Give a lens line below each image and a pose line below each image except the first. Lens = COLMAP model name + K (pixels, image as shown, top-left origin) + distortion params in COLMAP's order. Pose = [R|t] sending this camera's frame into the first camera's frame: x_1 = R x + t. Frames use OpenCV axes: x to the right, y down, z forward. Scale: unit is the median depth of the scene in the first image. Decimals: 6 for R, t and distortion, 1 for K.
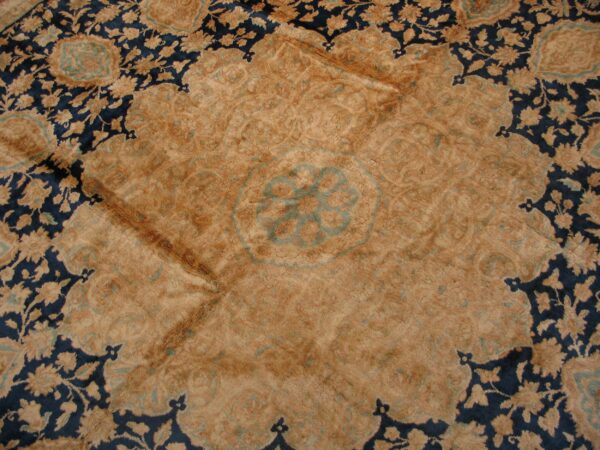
lens RADIAL K [[610.3, 0, 300.0], [0, 610.3, 225.0], [0, 0, 1]] dist [-0.201087, 0.227874]
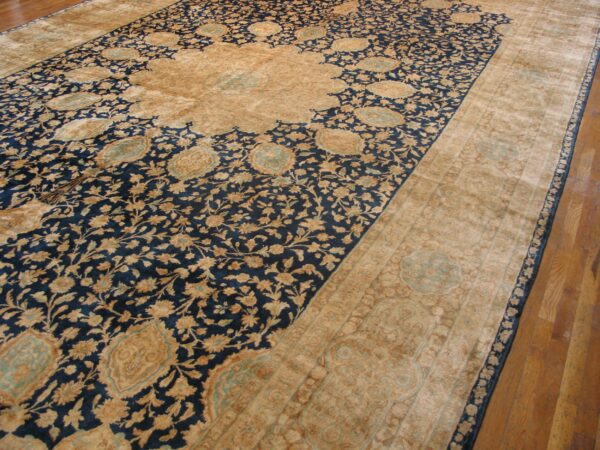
lens RADIAL K [[610.3, 0, 300.0], [0, 610.3, 225.0], [0, 0, 1]] dist [-0.201087, 0.227874]
pose [[0.980105, -0.047636, 0.192680, -0.207446], [0.123594, 0.906068, -0.404679, 1.331631], [-0.155304, 0.420442, 0.893929, -0.772021]]
